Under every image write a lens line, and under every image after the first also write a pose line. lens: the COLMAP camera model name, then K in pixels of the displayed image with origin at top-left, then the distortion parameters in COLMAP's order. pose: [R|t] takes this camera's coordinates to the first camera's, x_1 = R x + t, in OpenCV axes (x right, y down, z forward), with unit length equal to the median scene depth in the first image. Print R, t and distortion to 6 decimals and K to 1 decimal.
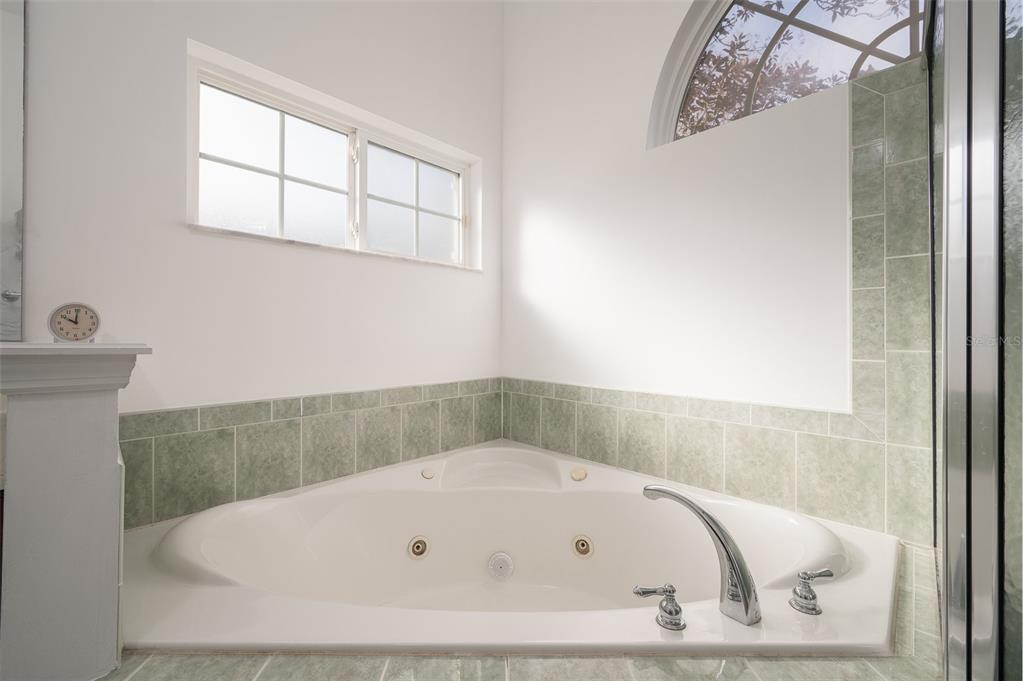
lens RADIAL K [[402.2, 0, 511.5], [0, 402.2, 340.5], [0, 0, 1]] dist [-0.000634, -0.000046]
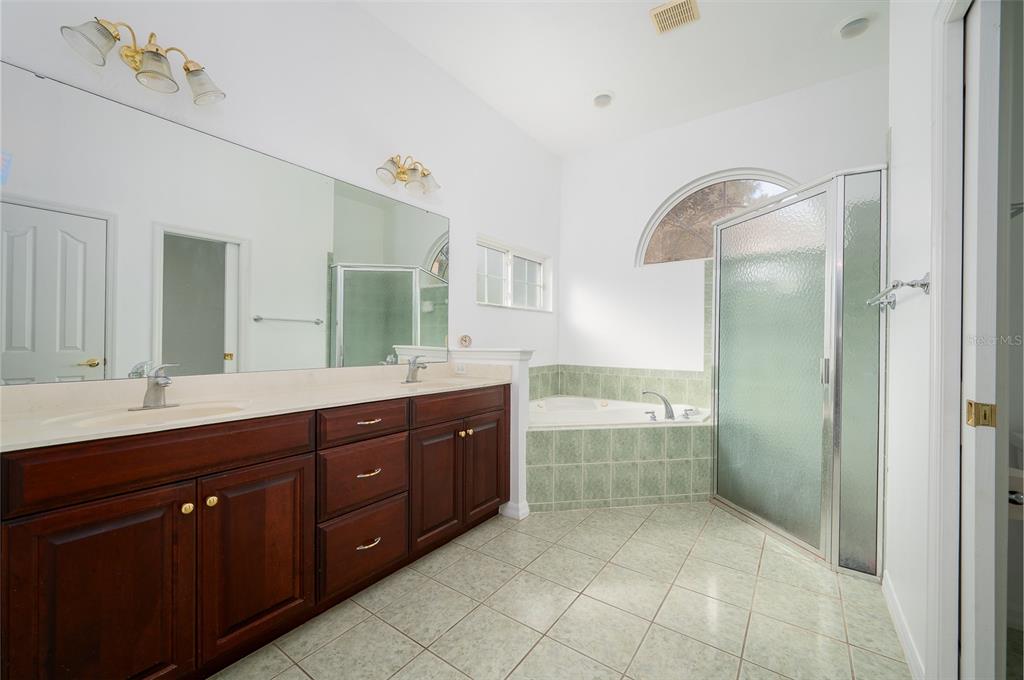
lens RADIAL K [[402.6, 0, 512.0], [0, 402.6, 340.0], [0, 0, 1]] dist [-0.000634, -0.000046]
pose [[0.988293, 0.003258, 0.152533, -0.670302], [-0.002399, 0.999980, -0.005814, -0.021967], [-0.152549, 0.005380, 0.988281, -1.142384]]
